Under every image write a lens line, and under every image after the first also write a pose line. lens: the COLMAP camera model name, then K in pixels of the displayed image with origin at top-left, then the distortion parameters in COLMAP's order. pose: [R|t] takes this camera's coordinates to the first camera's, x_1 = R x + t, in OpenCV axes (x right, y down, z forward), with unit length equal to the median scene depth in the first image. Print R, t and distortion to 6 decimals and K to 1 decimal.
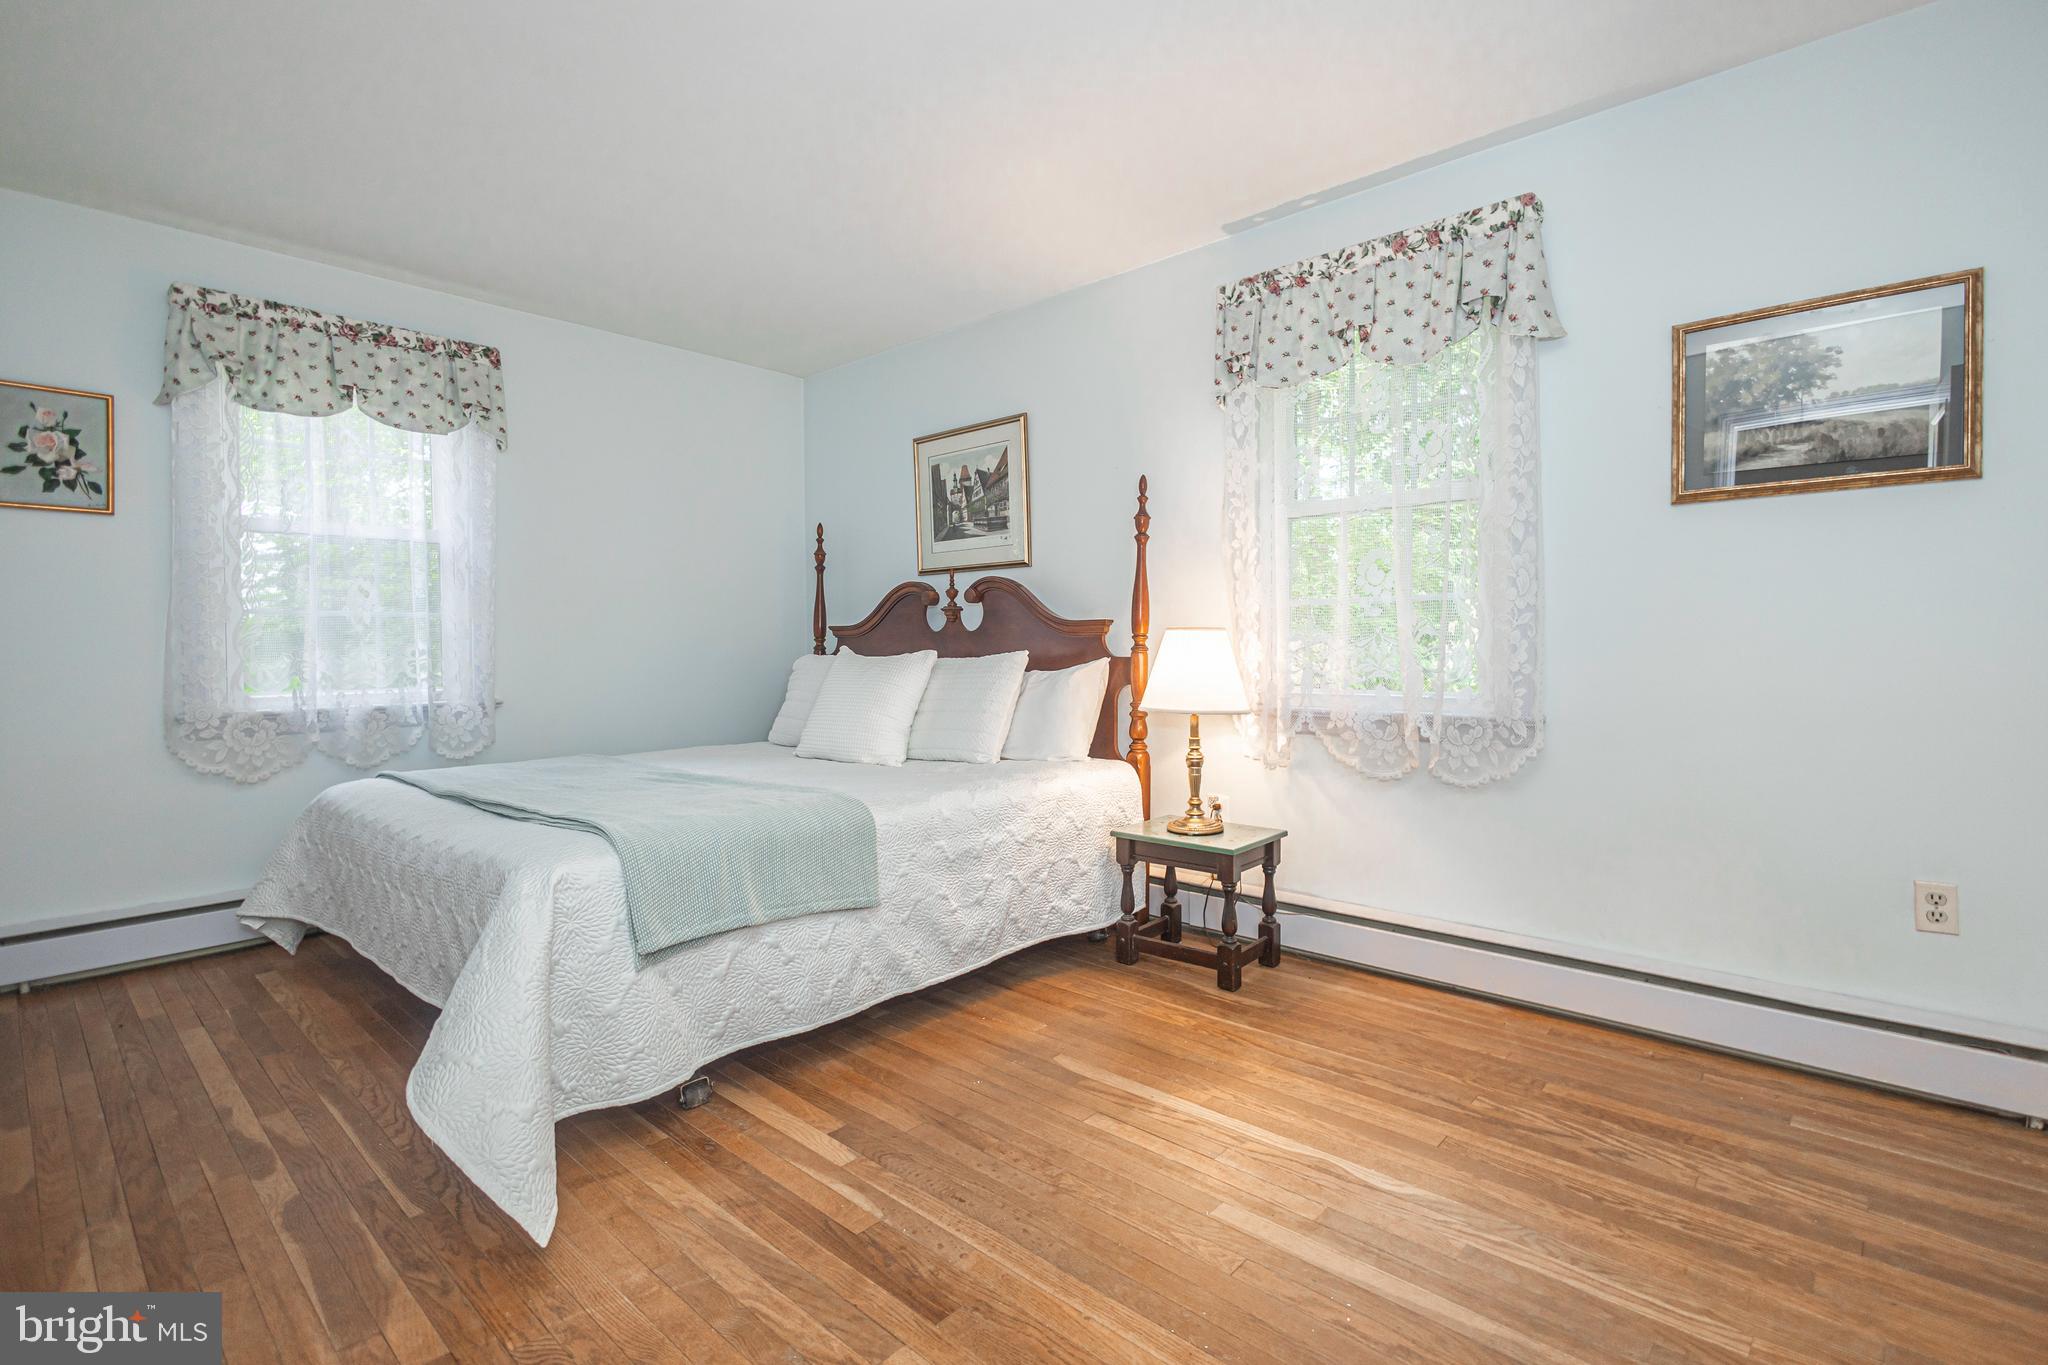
lens RADIAL K [[967.7, 0, 1057.4], [0, 967.7, 655.1], [0, 0, 1]] dist [0.011113, -0.002163]
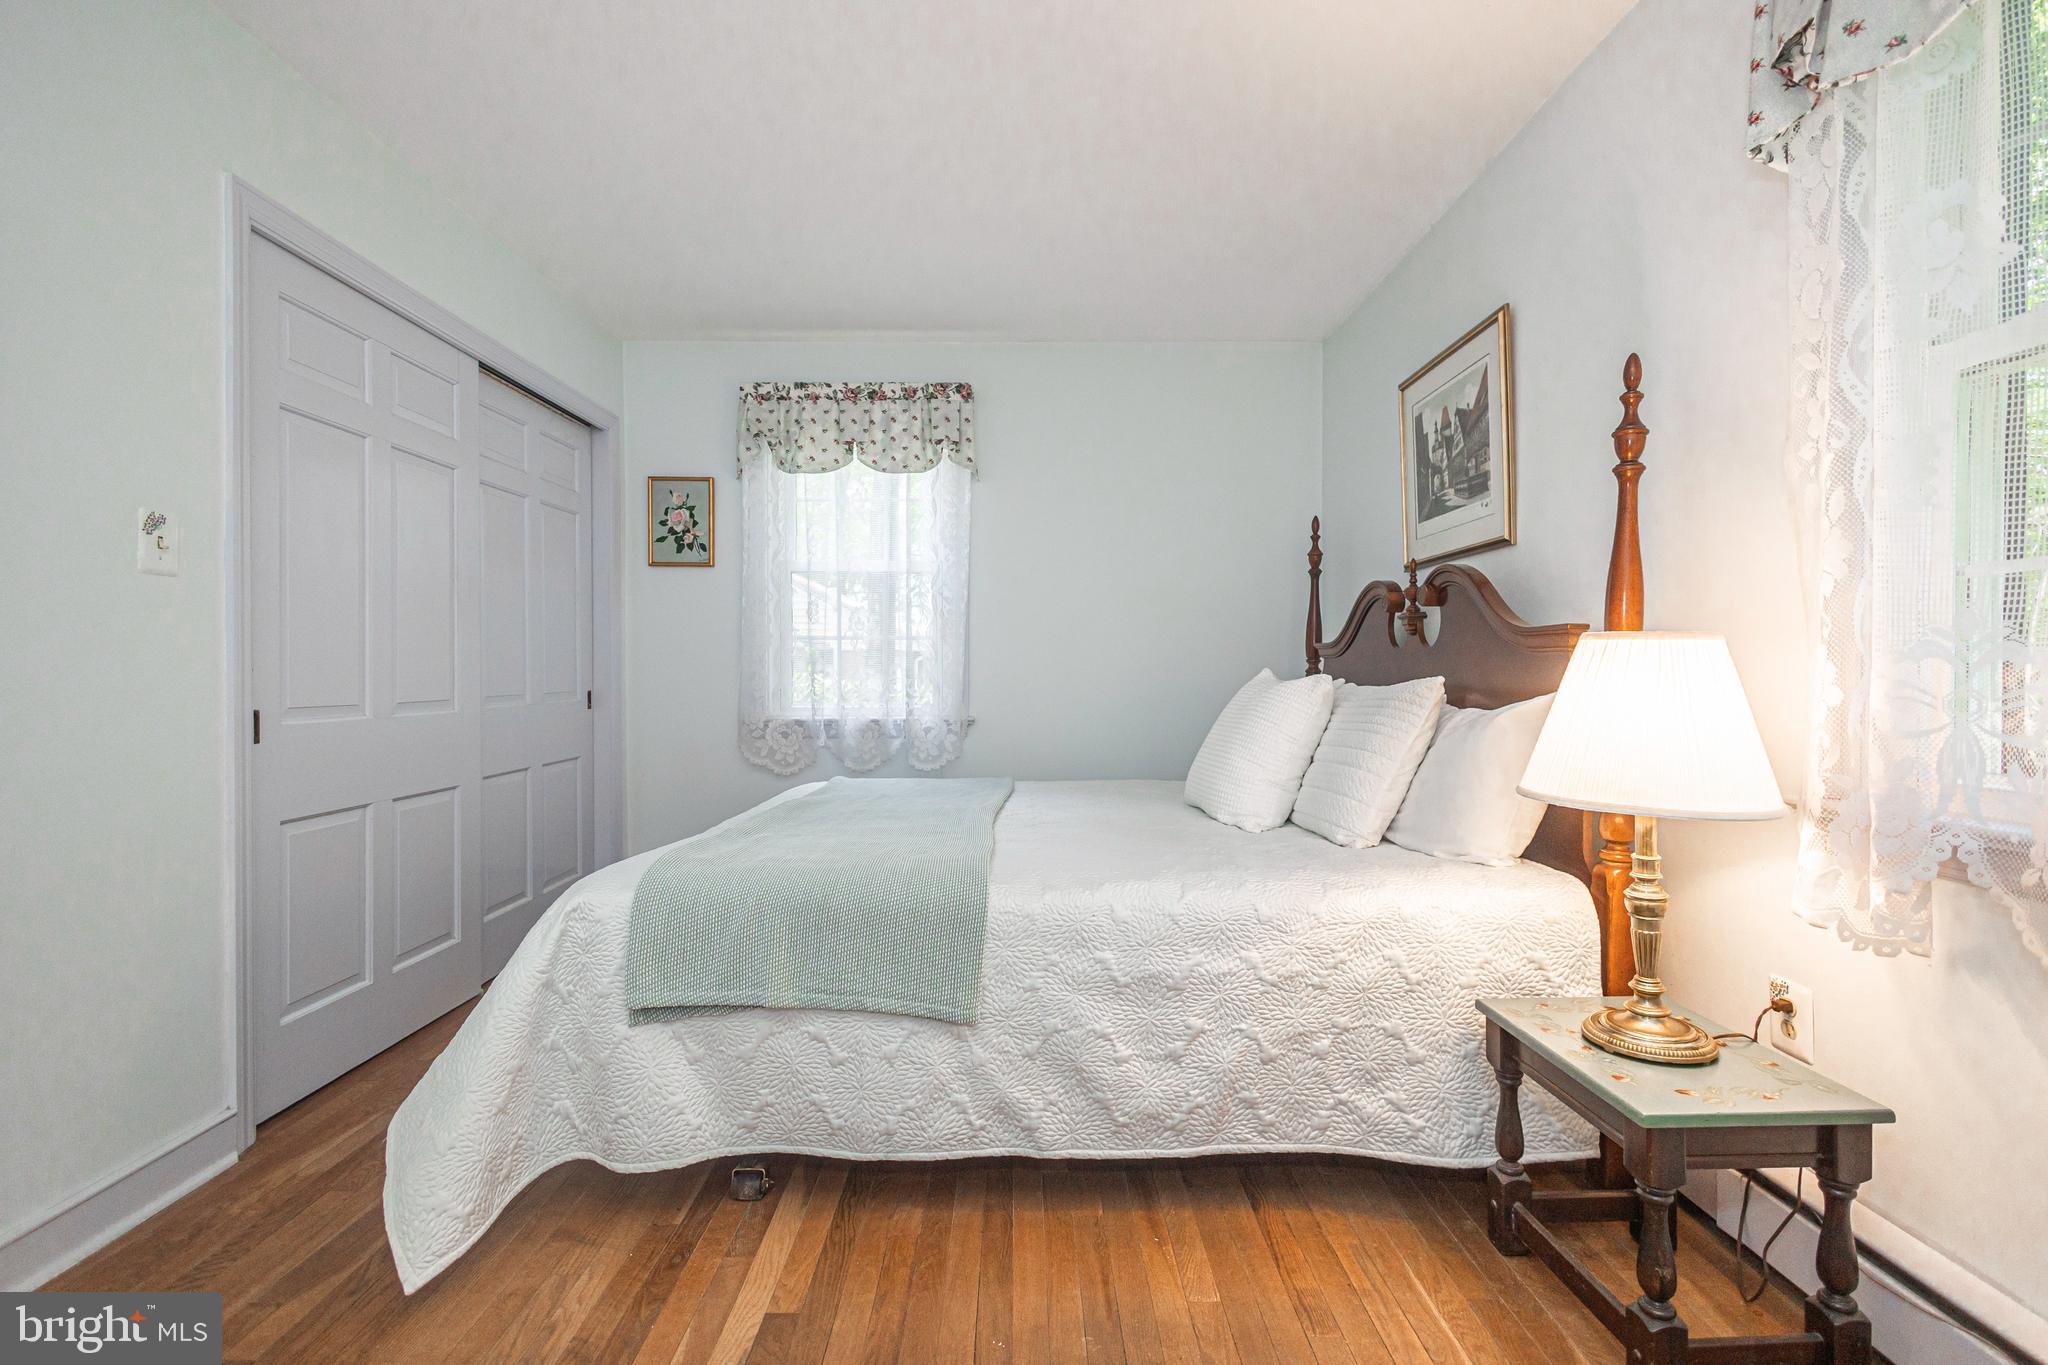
lens RADIAL K [[967.7, 0, 1017.5], [0, 967.7, 674.1], [0, 0, 1]] dist [0.011113, -0.002163]
pose [[0.658830, 0.010300, -0.752222, 0.291513], [-0.014158, 0.999899, 0.001291, -0.003487], [0.752159, 0.009800, 0.658909, 0.414806]]
